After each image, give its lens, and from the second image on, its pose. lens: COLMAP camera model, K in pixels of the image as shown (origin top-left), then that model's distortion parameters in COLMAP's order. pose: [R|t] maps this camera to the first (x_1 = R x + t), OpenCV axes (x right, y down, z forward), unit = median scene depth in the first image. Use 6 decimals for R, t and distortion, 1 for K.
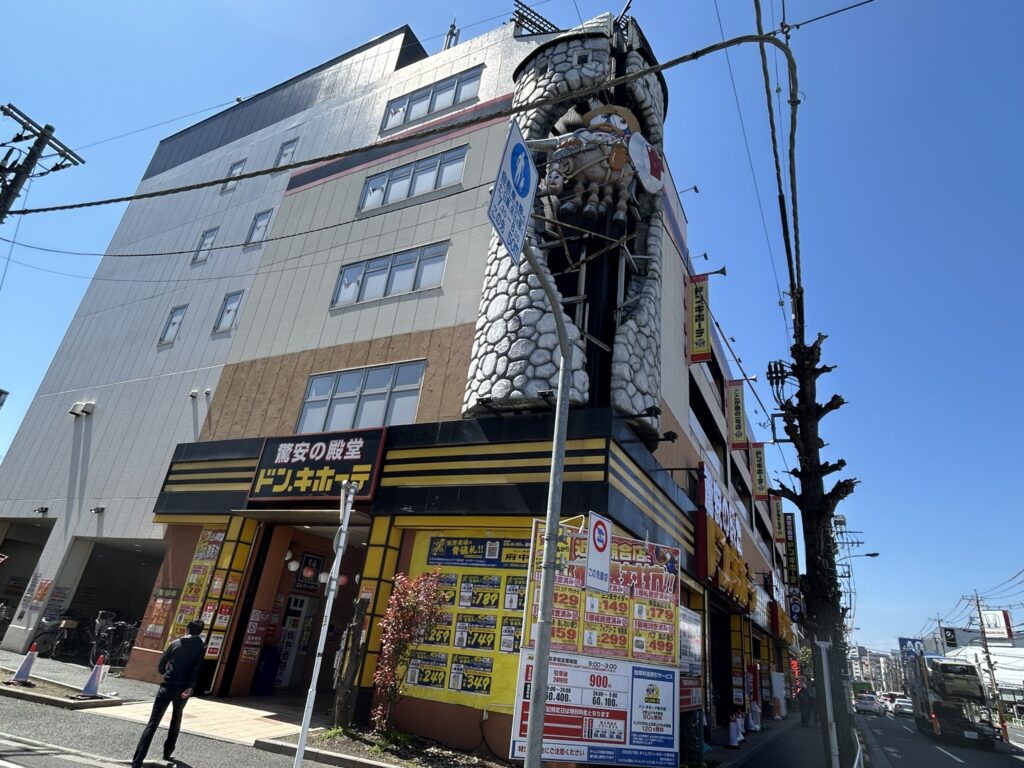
lens RADIAL K [[586.8, 0, 511.7], [0, 586.8, 386.9], [0, 0, 1]] dist [0.000242, 0.000040]
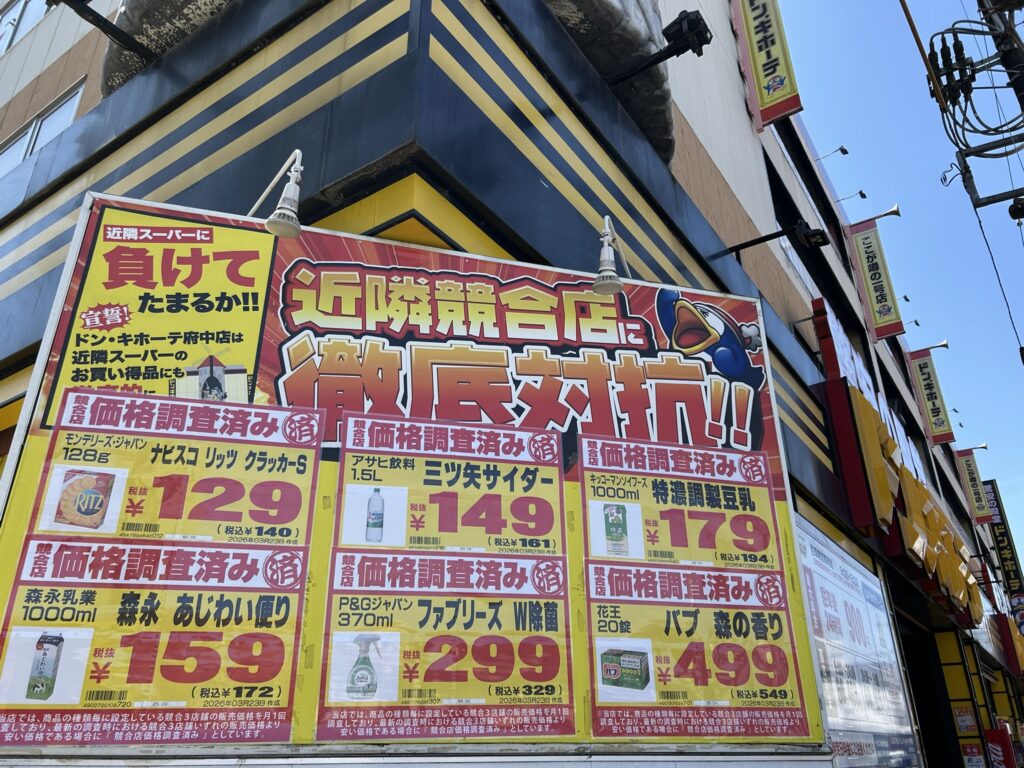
lens RADIAL K [[770.0, 0, 513.0], [0, 770.0, 380.7], [0, 0, 1]] dist [0.027815, -0.009903]
pose [[0.984709, -0.163606, -0.059837, 0.204481], [0.161268, 0.986015, -0.042038, 0.328272], [0.065878, 0.031746, 0.997323, 0.685941]]
